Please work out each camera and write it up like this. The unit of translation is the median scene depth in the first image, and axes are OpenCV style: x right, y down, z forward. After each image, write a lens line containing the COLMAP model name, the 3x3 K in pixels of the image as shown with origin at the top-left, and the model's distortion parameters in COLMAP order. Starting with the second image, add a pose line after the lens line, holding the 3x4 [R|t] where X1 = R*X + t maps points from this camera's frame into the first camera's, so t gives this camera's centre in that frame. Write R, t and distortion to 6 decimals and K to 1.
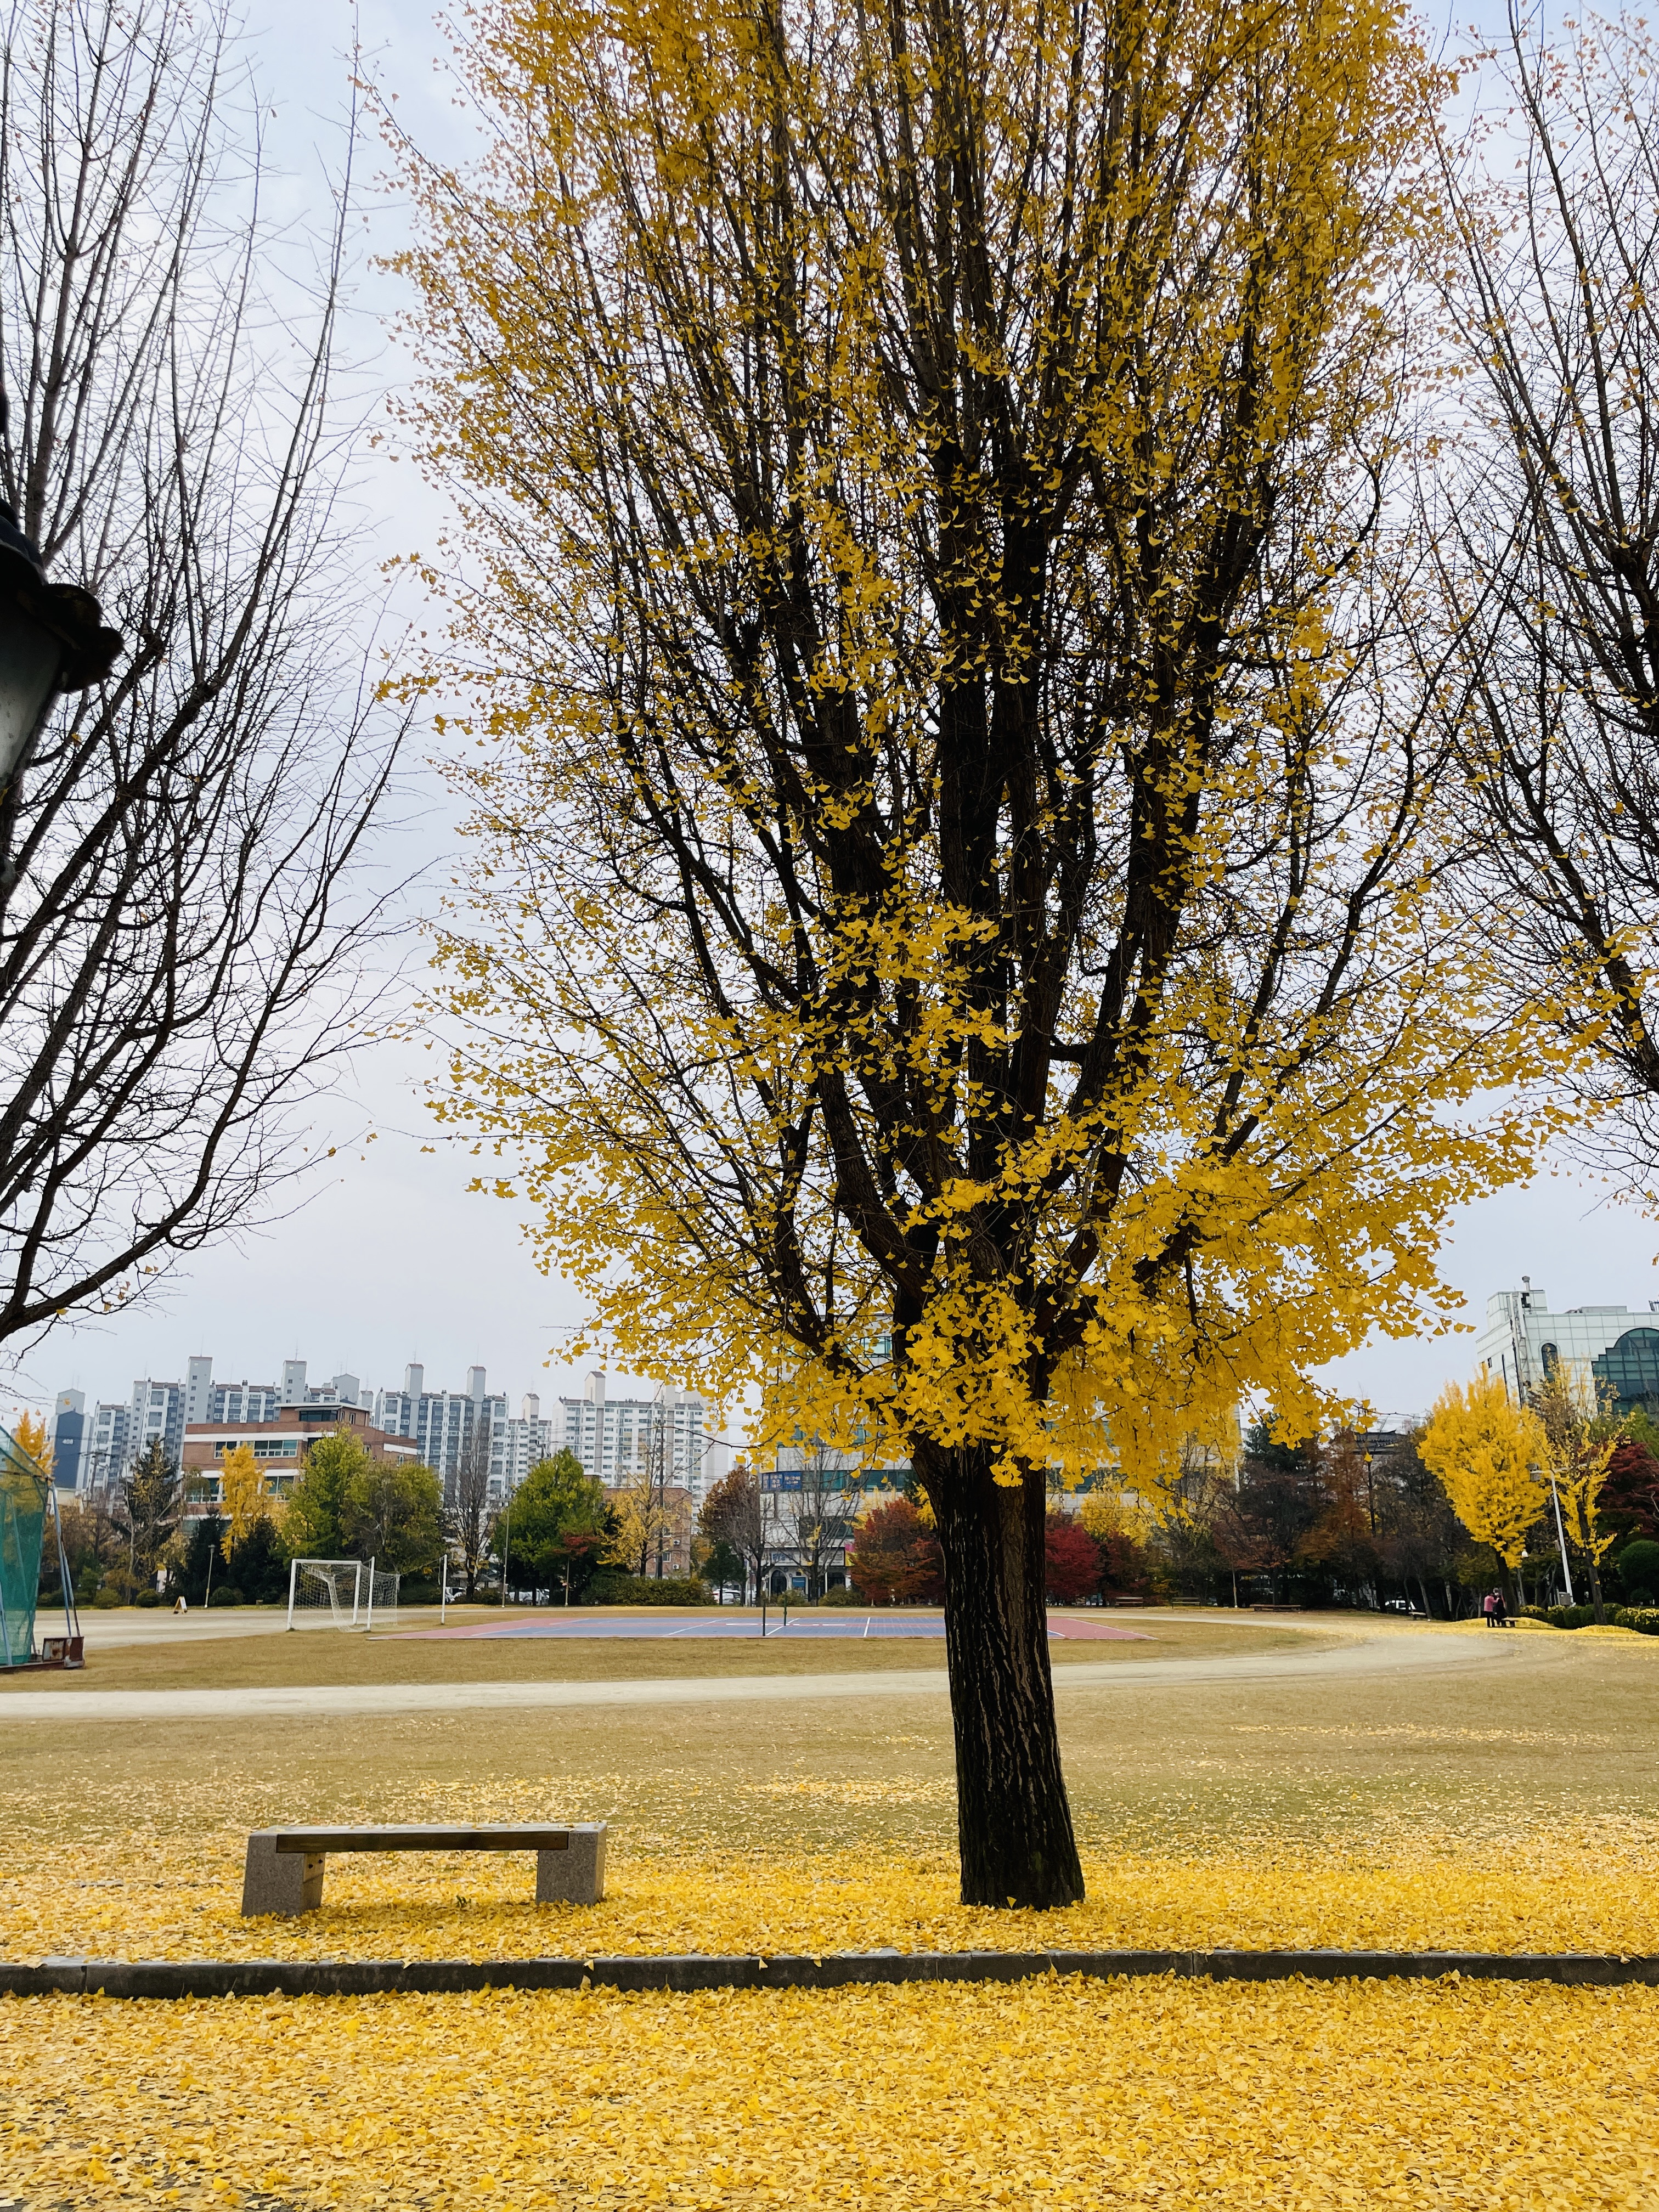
lens RADIAL K [[1682.5, 0, 829.5], [0, 1682.5, 1106.0], [0, 0, 1]] dist [0.099882, -0.128476]
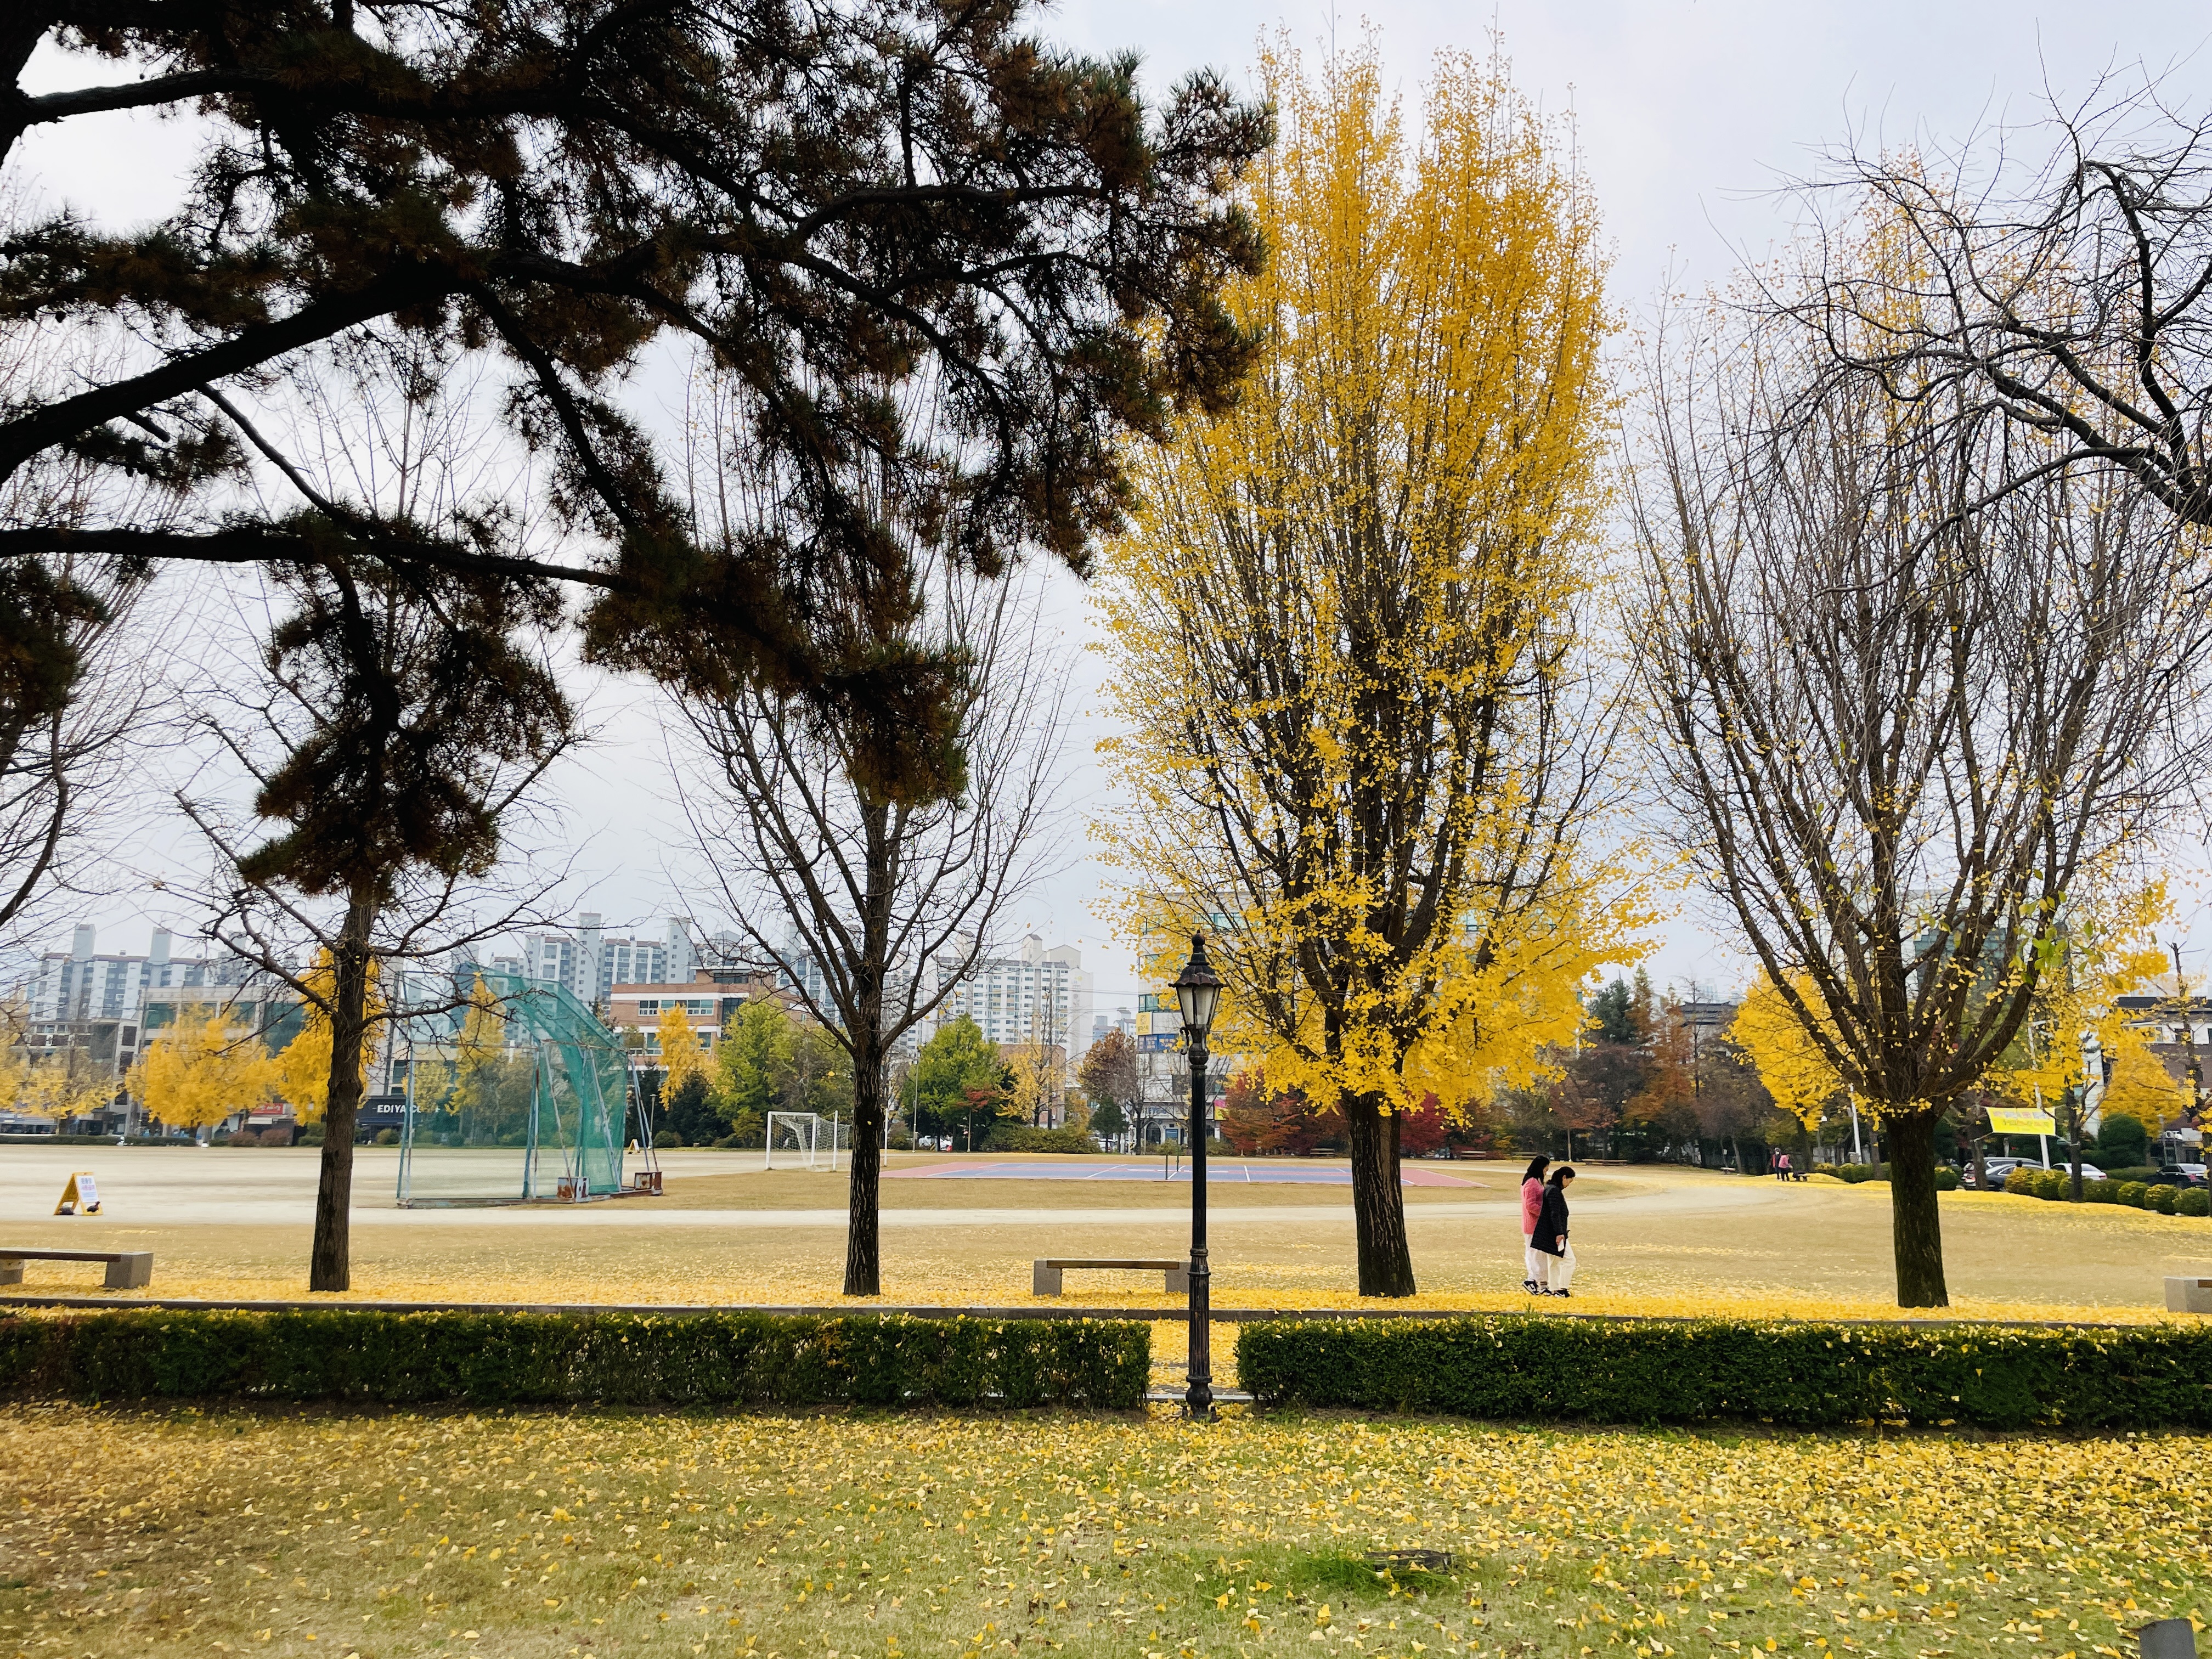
lens RADIAL K [[1682.5, 0, 1128.9], [0, 1682.5, 822.8], [0, 0, 1]] dist [0.099882, -0.128476]
pose [[0.999378, 0.005662, -0.034819, -0.122760], [-0.002399, 0.995658, 0.093057, -0.285605], [0.035195, -0.092916, 0.995052, -0.943035]]
